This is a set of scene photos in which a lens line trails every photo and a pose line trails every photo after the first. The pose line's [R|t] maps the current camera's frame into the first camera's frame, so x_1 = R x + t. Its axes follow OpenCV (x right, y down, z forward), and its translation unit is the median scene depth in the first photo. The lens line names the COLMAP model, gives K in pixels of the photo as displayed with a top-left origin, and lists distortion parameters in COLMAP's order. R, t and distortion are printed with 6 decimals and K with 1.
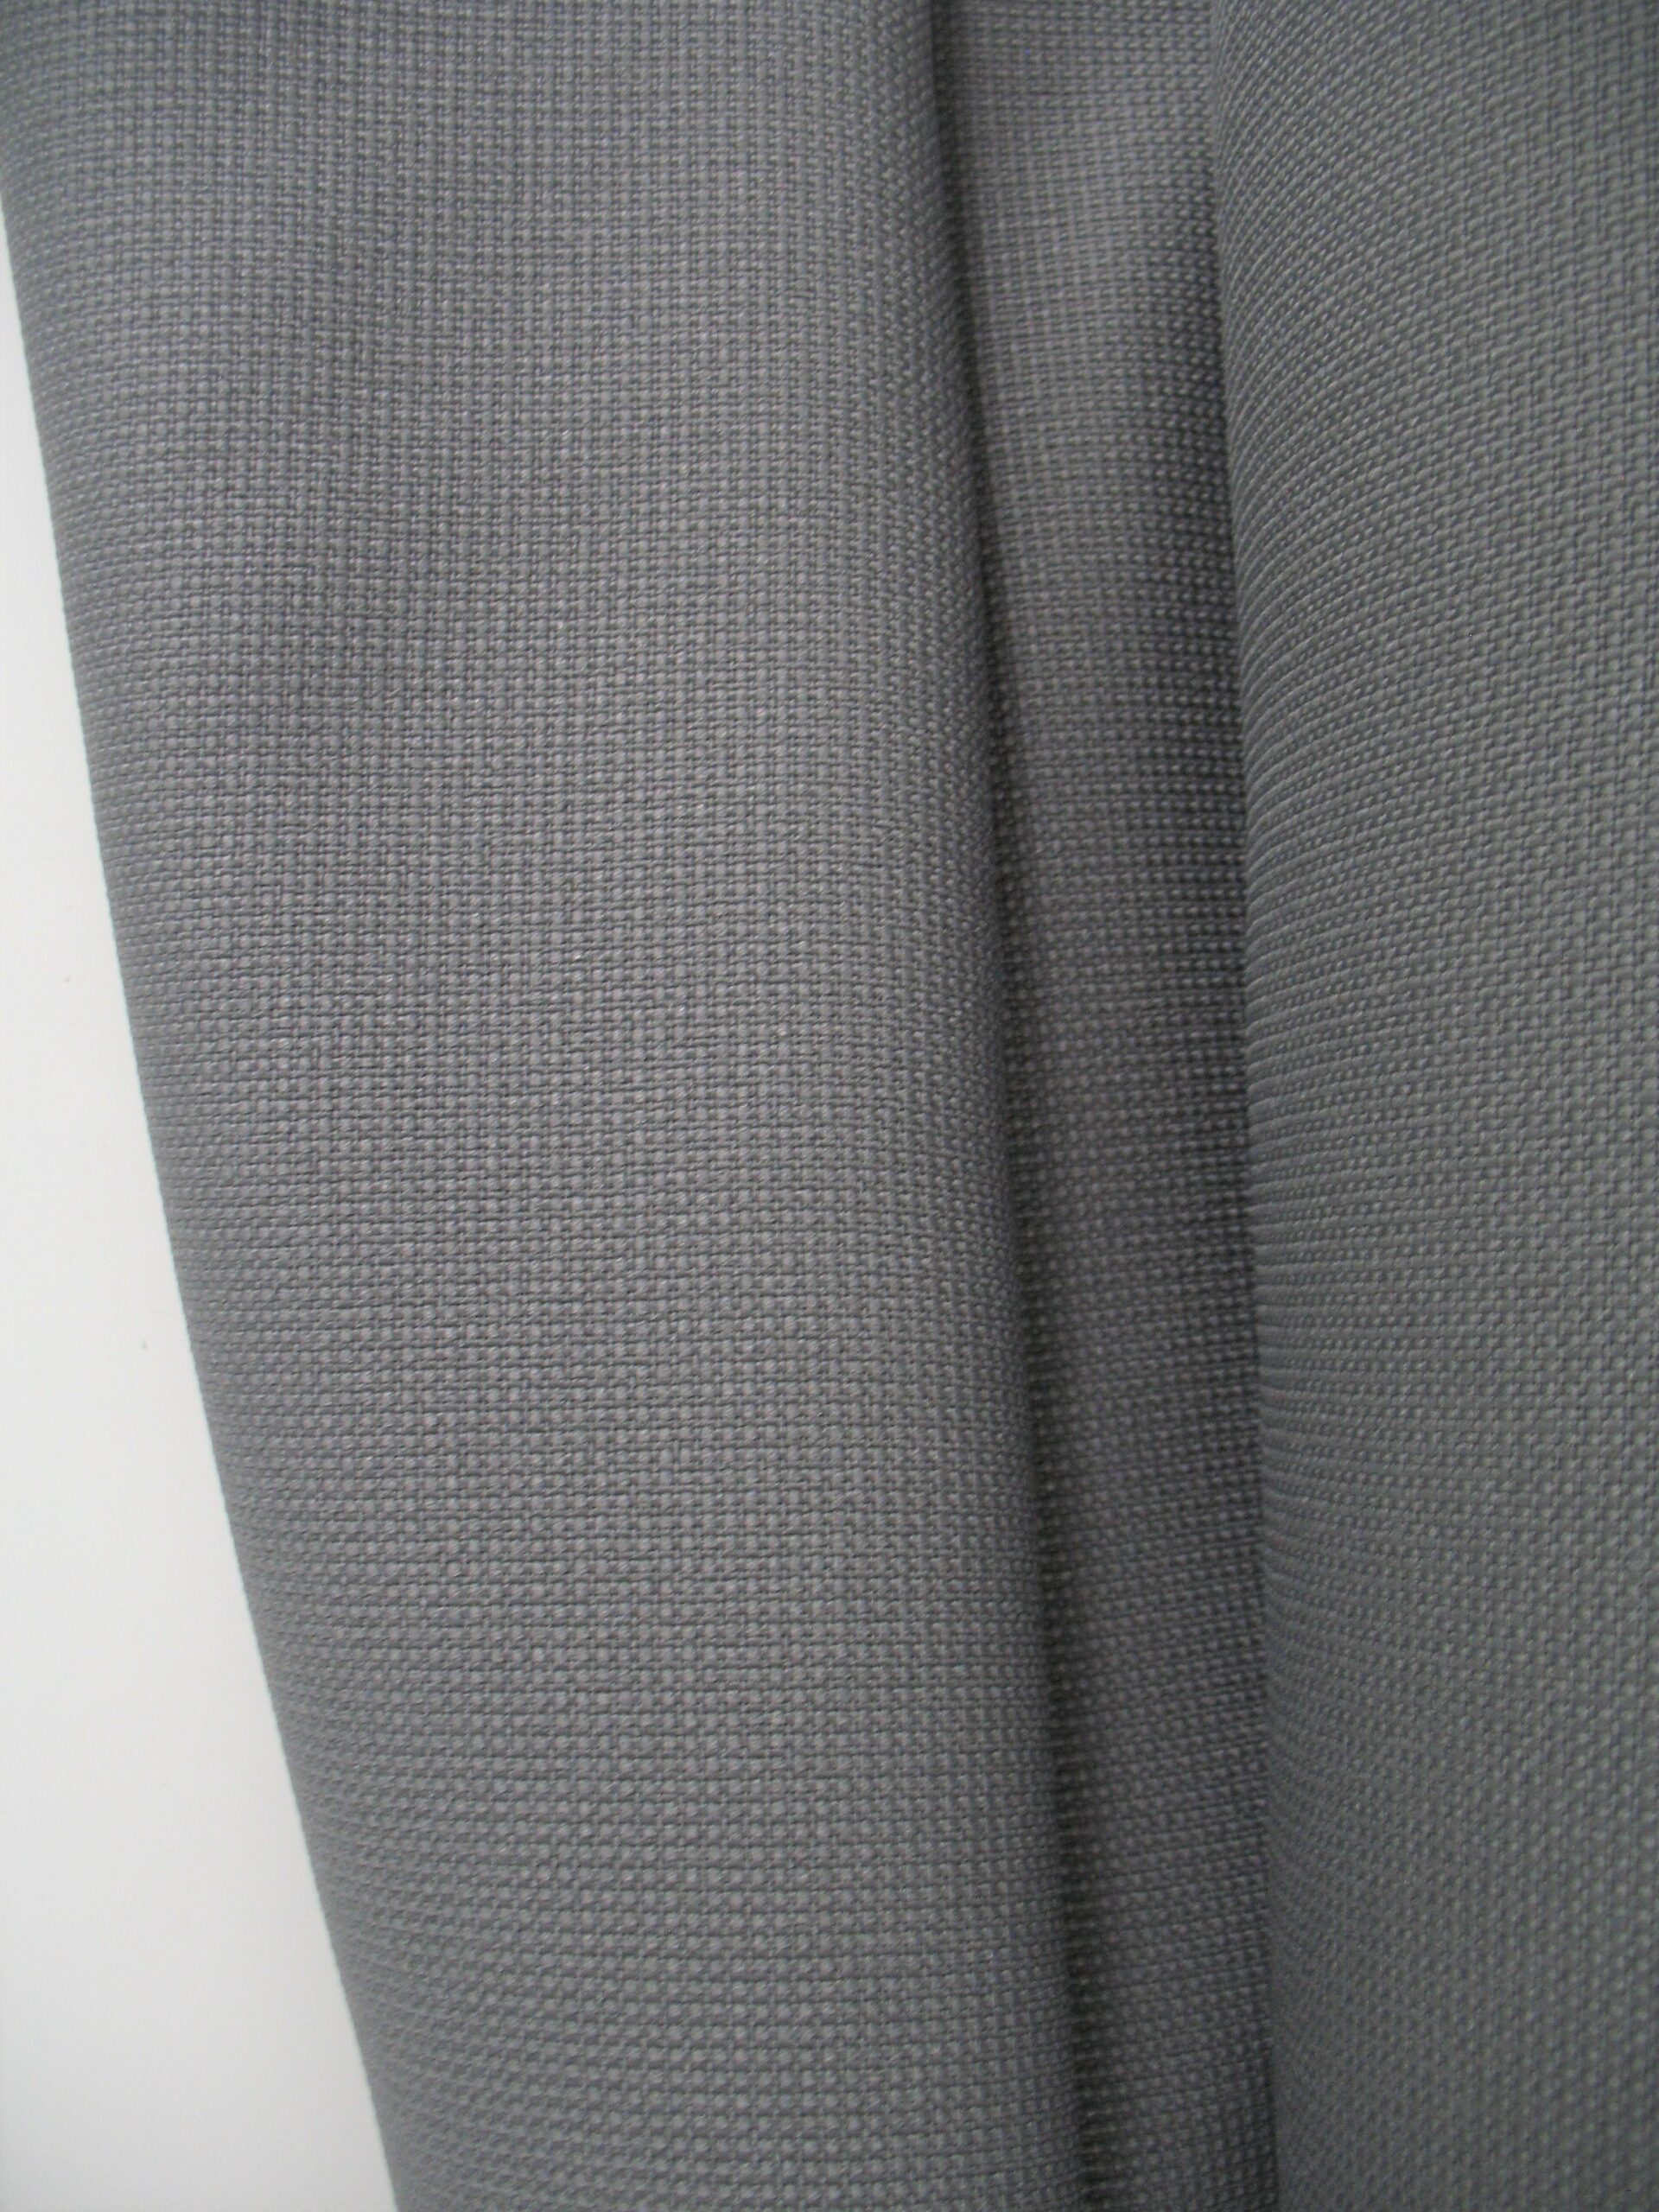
lens RADIAL K [[2285.9, 0, 829.5], [0, 2285.9, 1106.0], [0, 0, 1]] dist [-0.192413, 0.174361]
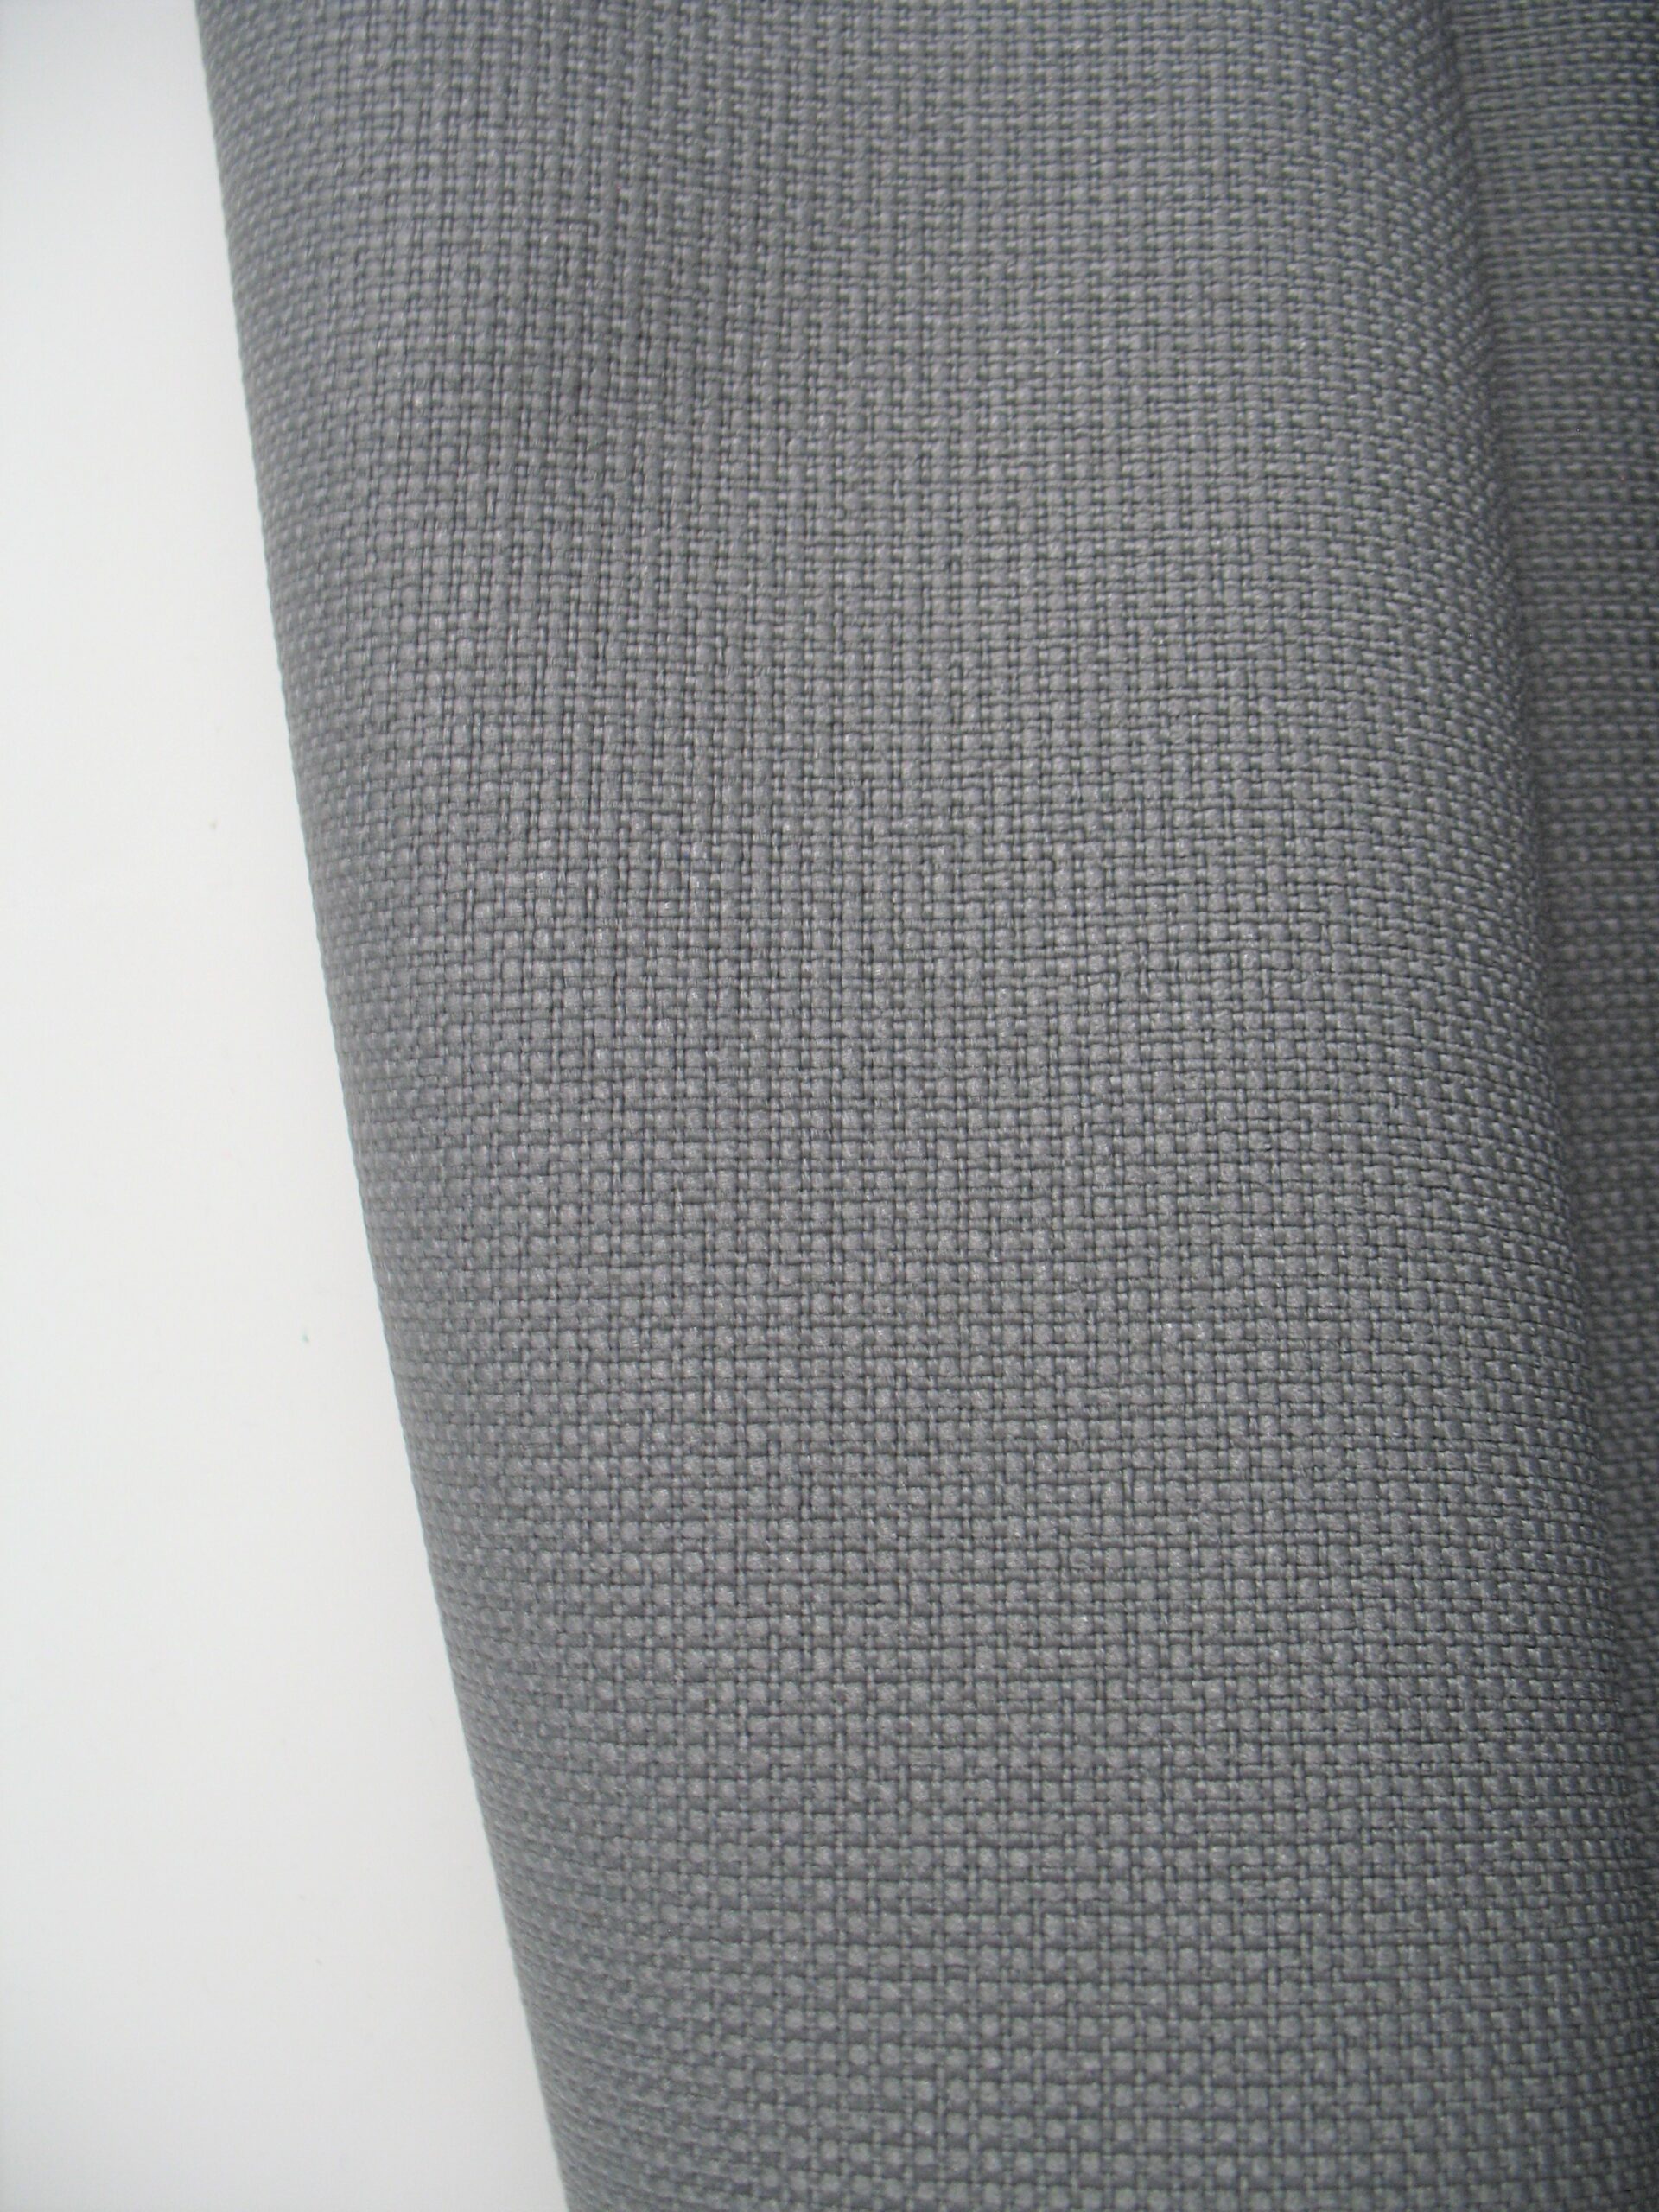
lens RADIAL K [[2285.9, 0, 829.5], [0, 2285.9, 1106.0], [0, 0, 1]] dist [-0.192413, 0.174361]
pose [[0.999671, 0.016759, -0.019403, -0.141348], [-0.017690, 0.998651, -0.048826, 0.072845], [0.018558, 0.049153, 0.998619, 0.319664]]
